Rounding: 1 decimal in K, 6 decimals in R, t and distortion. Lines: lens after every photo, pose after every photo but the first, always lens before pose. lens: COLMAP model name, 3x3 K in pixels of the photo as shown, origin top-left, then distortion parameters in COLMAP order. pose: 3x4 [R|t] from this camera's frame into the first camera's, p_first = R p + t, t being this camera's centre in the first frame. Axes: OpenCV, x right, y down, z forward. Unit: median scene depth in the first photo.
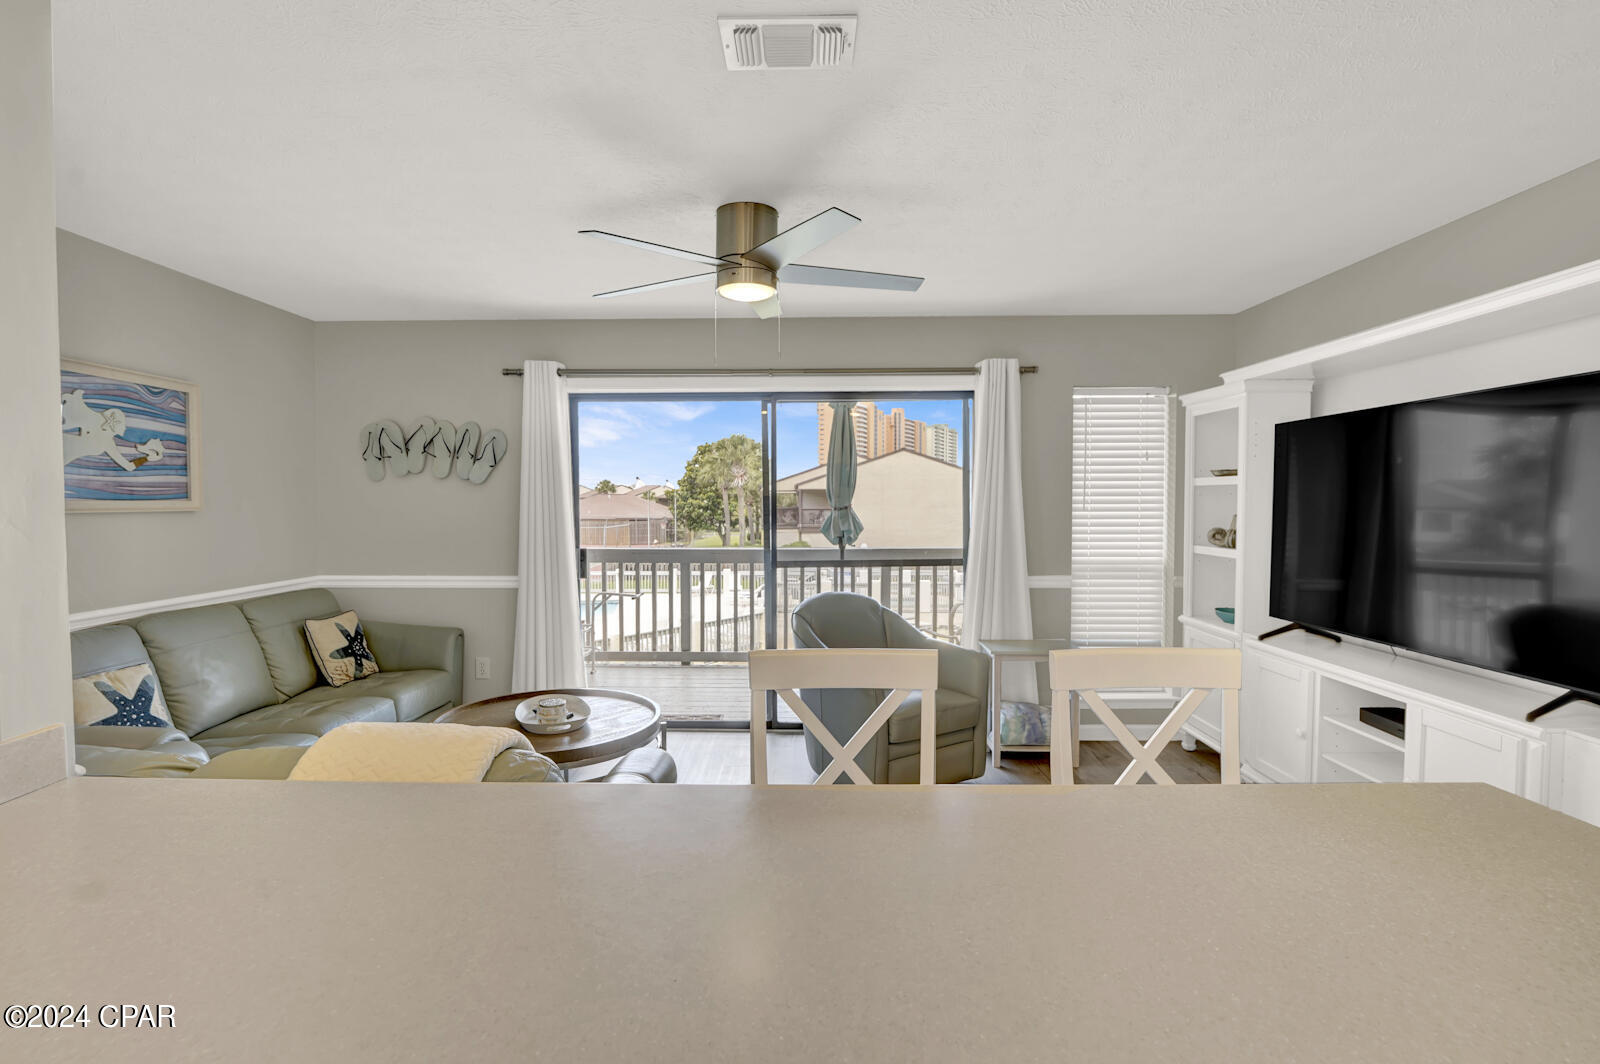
lens RADIAL K [[746.0, 0, 791.6], [0, 746.0, 531.5], [0, 0, 1]] dist [-0.013484, -0.000451]
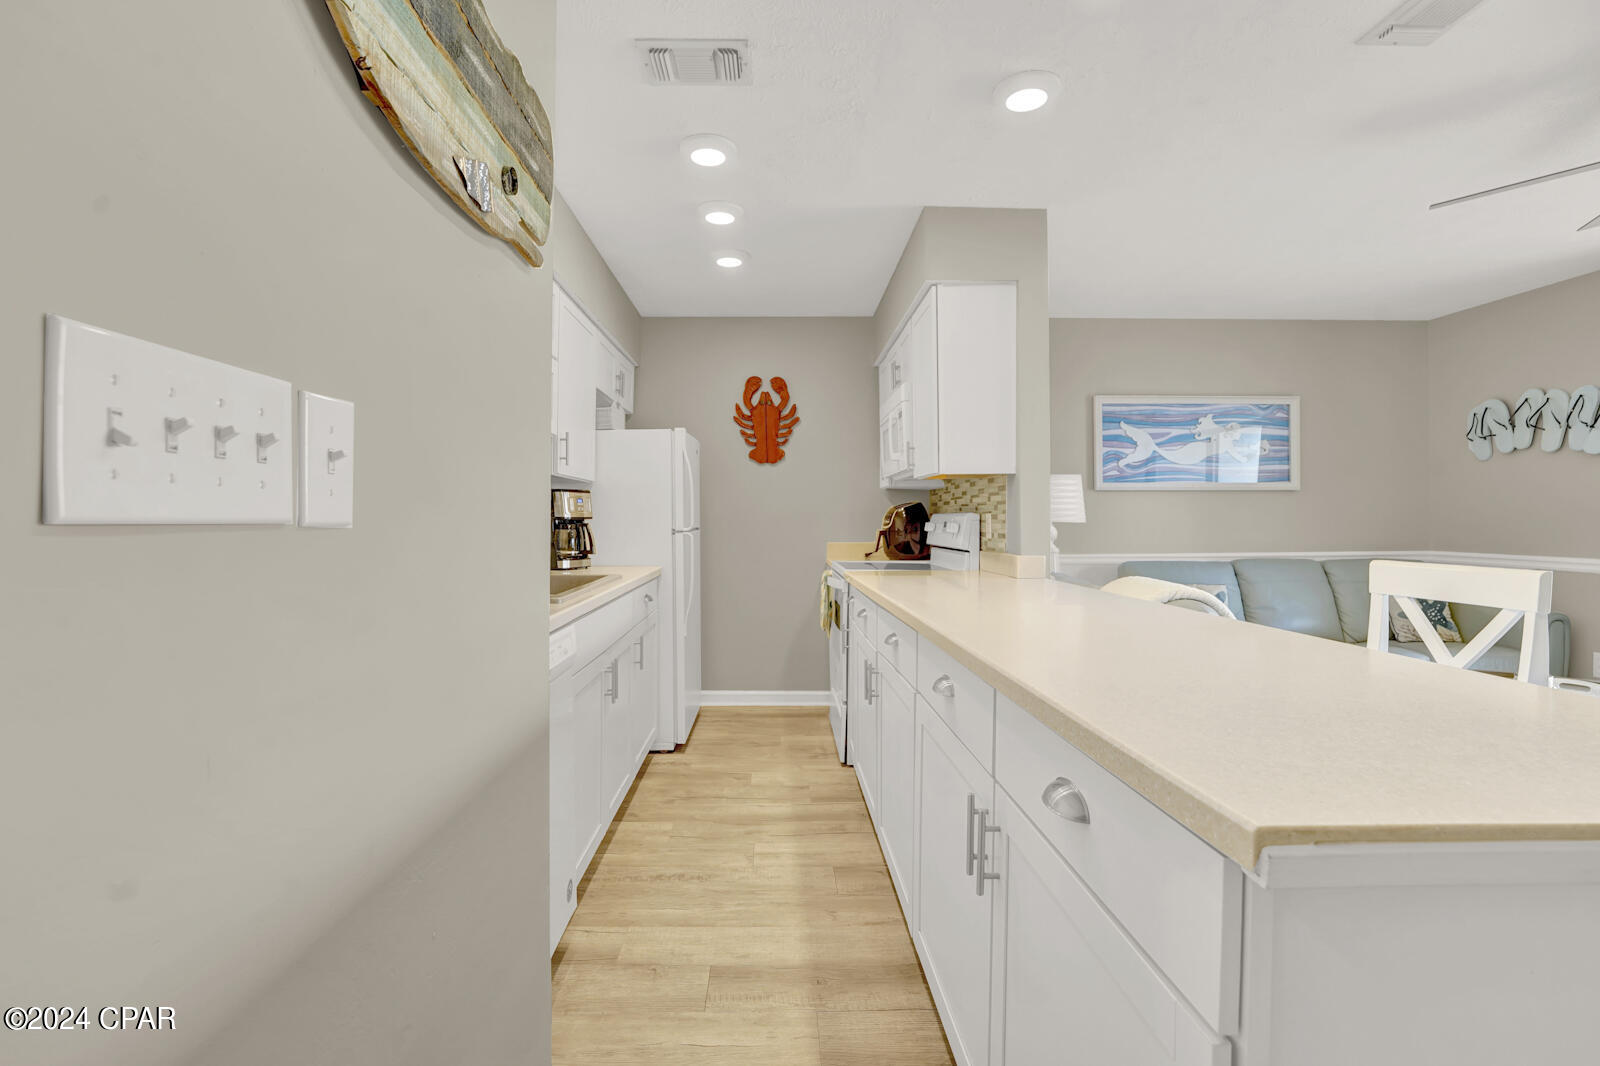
lens RADIAL K [[724.5, 0, 779.2], [0, 724.5, 511.0], [0, 0, 1]] dist [-0.016642, -0.000681]
pose [[0.032941, -0.009733, -0.999410, 0.437429], [-0.036699, 0.999266, -0.010942, 0.054519], [0.998783, 0.037038, 0.032559, 0.009498]]
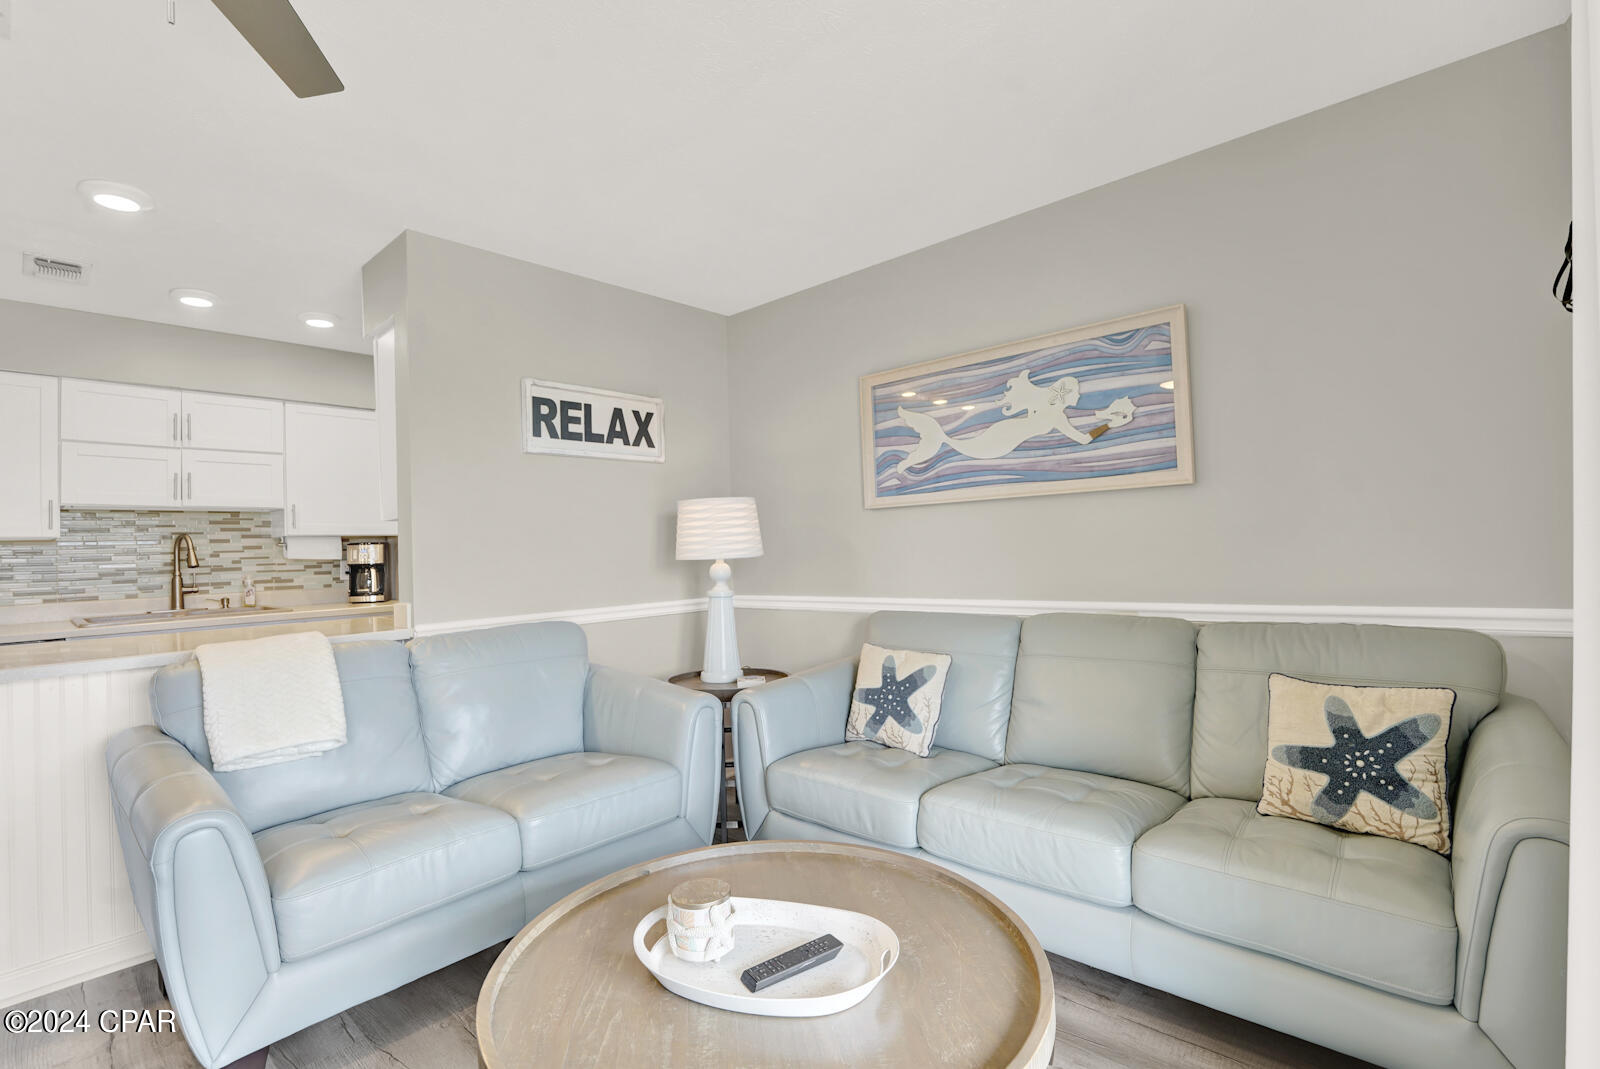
lens RADIAL K [[723.4, 0, 789.3], [0, 723.4, 541.1], [0, 0, 1]] dist [-0.012840, -0.000223]
pose [[-0.658573, 0.012604, -0.752411, -0.032504], [0.005274, 0.999912, 0.012133, 0.014916], [0.752499, 0.004022, -0.658582, 1.056849]]
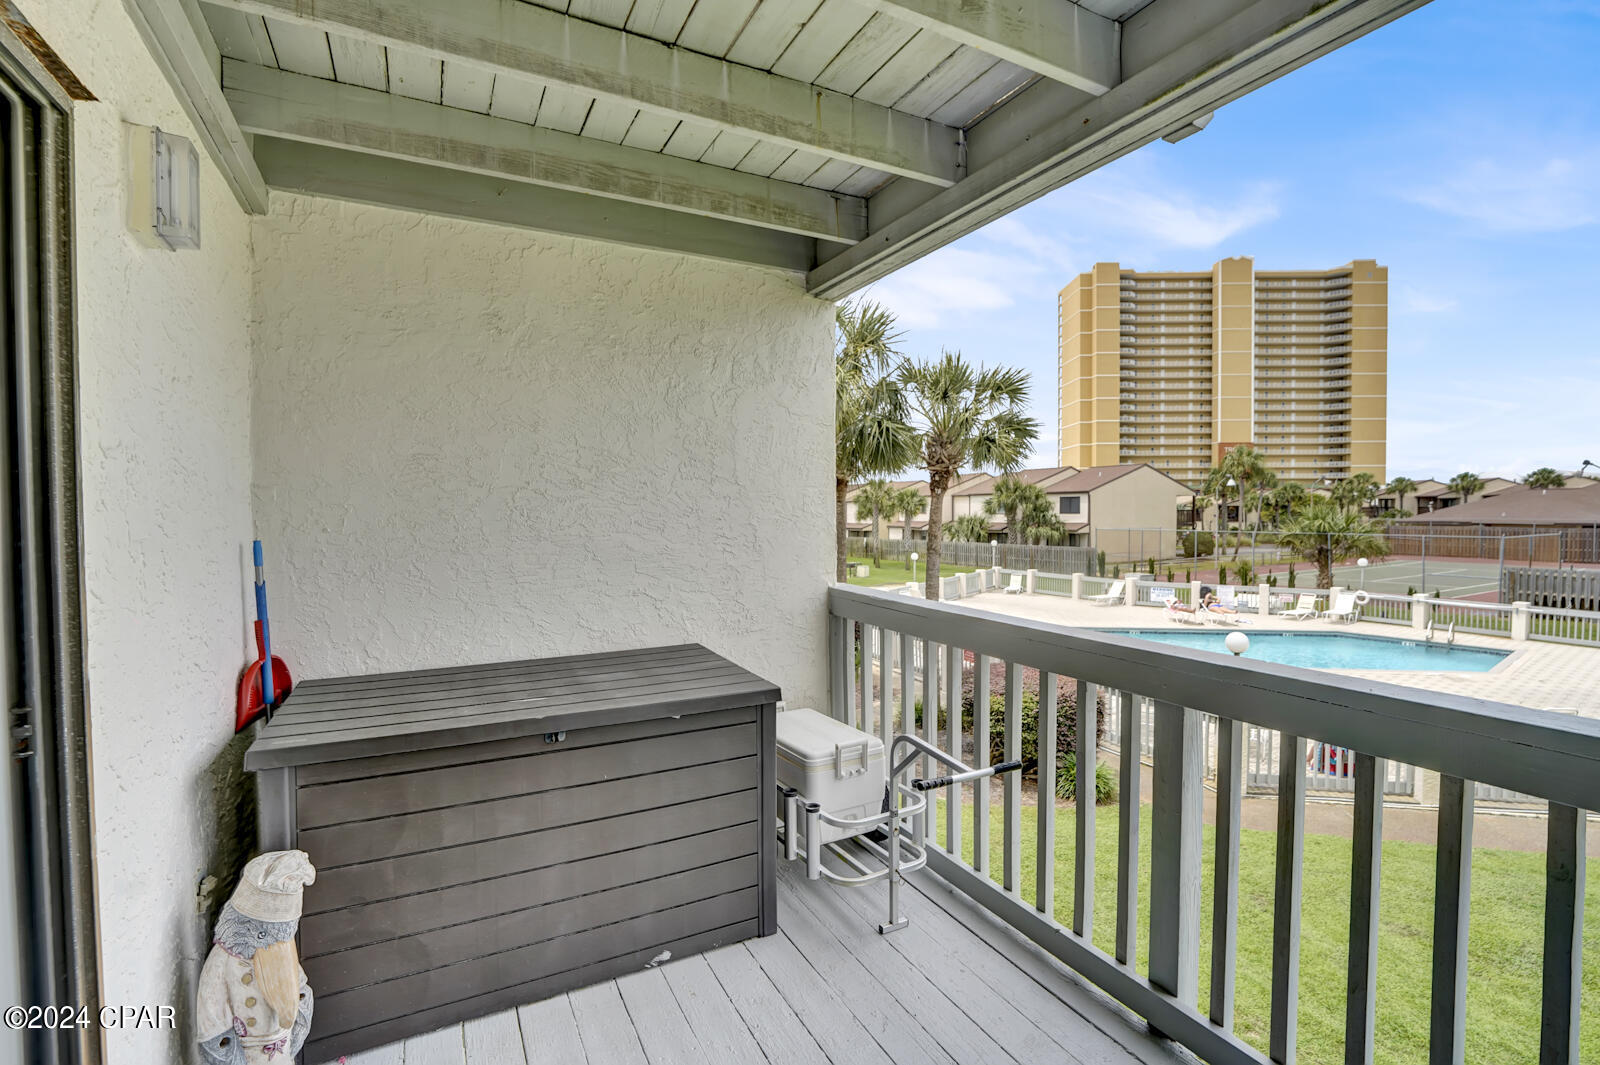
lens RADIAL K [[715.3, 0, 789.4], [0, 715.3, 530.3], [0, 0, 1]] dist [-0.017032, 0.000047]
pose [[0.473283, 0.023850, -0.880587, 0.059663], [-0.024956, 0.999595, 0.013660, -0.047310], [0.880557, 0.015511, 0.473687, 1.343398]]
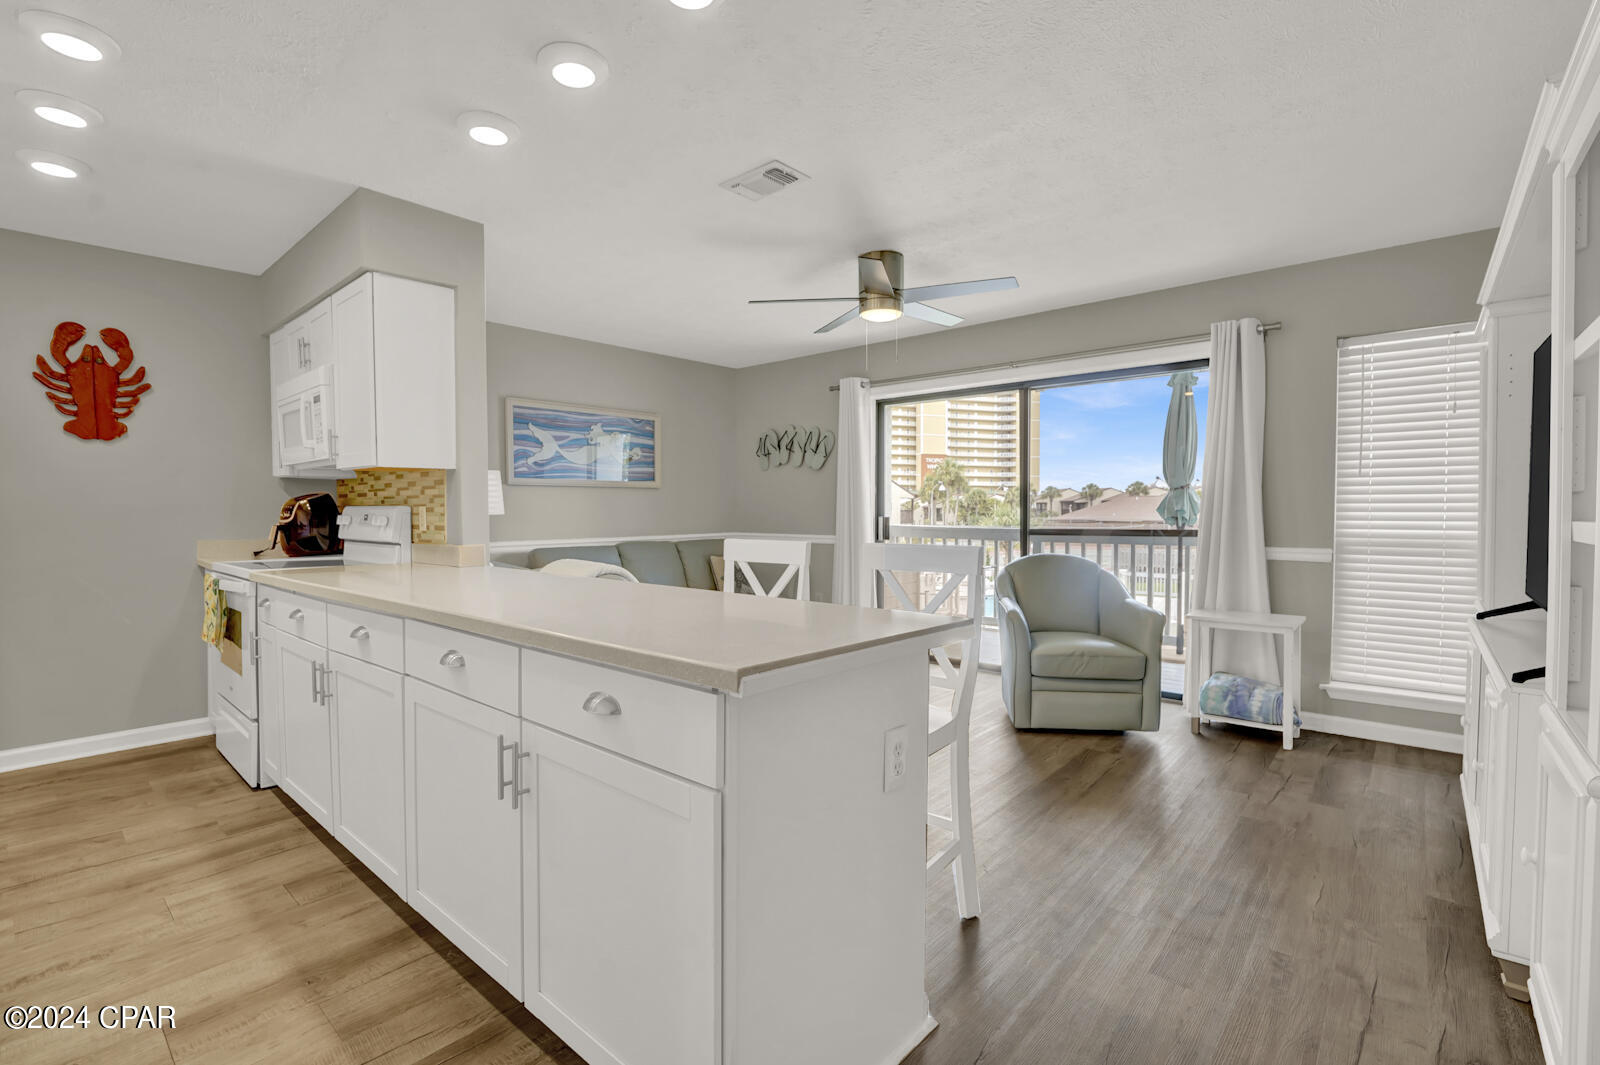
lens RADIAL K [[725.0, 0, 794.9], [0, 725.0, 530.9], [0, 0, 1]] dist [-0.011725, -0.000338]
pose [[0.764466, 0.018999, -0.644384, 0.497331], [-0.022336, 0.999746, 0.002977, 0.056009], [0.644277, 0.012117, 0.764697, -0.091726]]
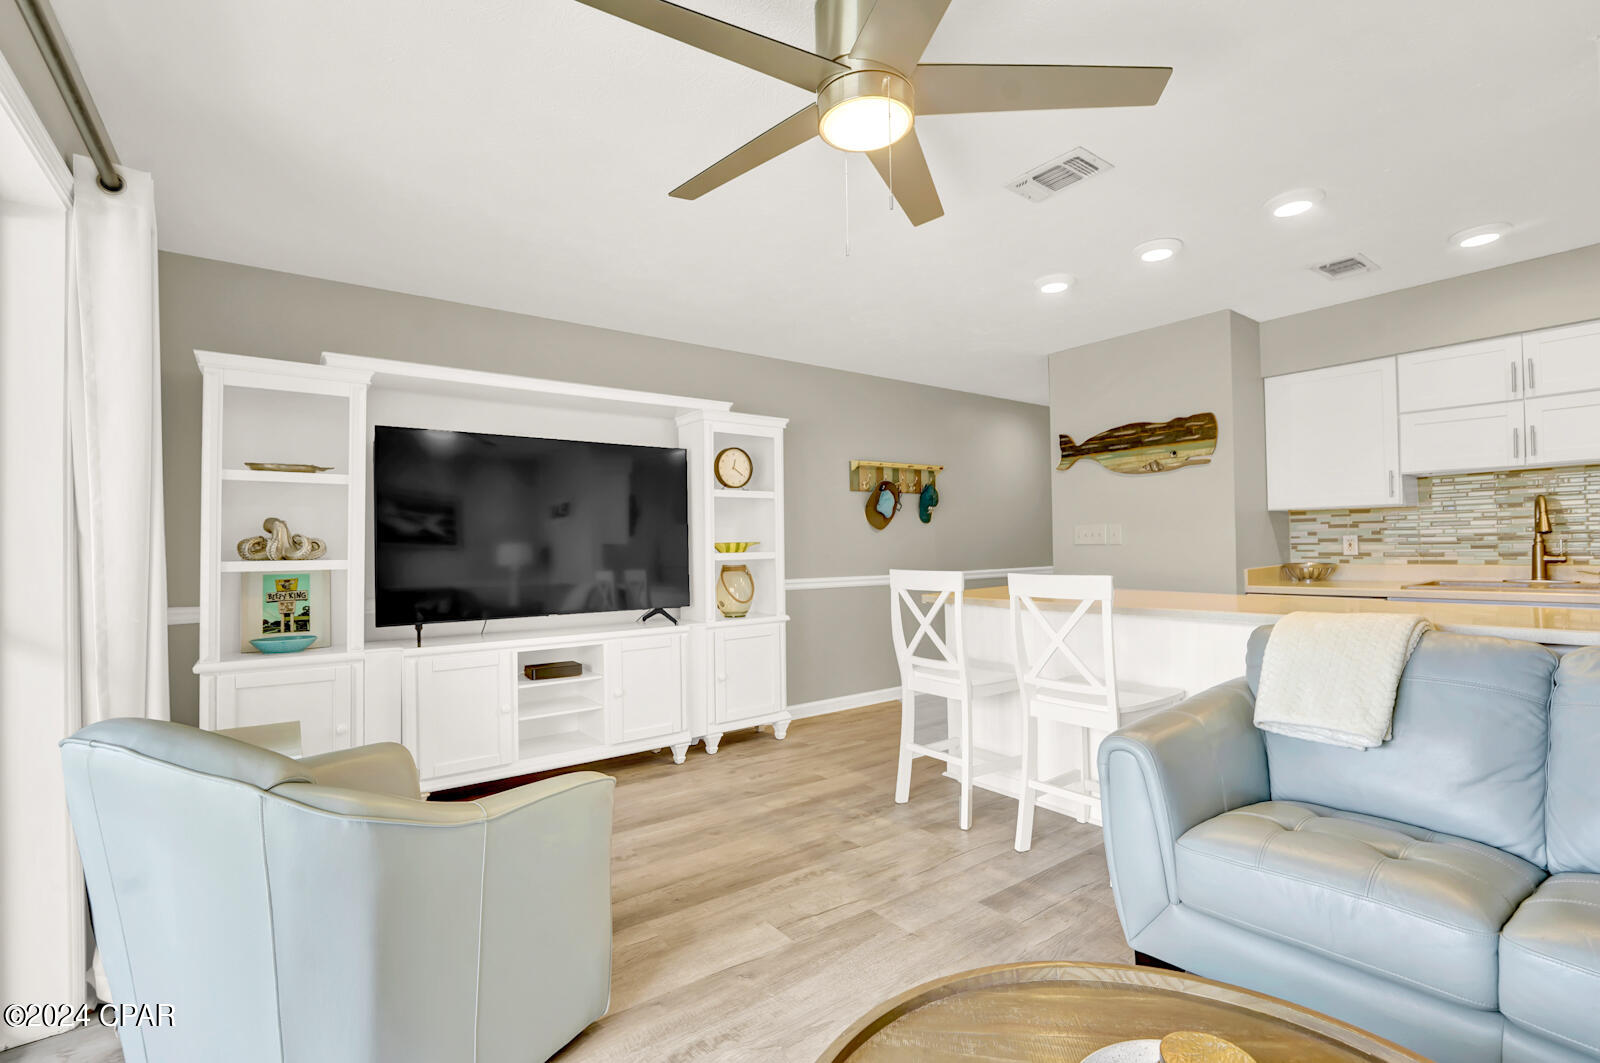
lens RADIAL K [[723.4, 0, 789.3], [0, 723.4, 538.1], [0, 0, 1]] dist [-0.012840, -0.000223]
pose [[-0.588314, 0.018826, 0.808413, -0.375377], [0.045659, 0.998907, 0.009966, 0.014614], [-0.807342, 0.042775, -0.588531, 1.027695]]
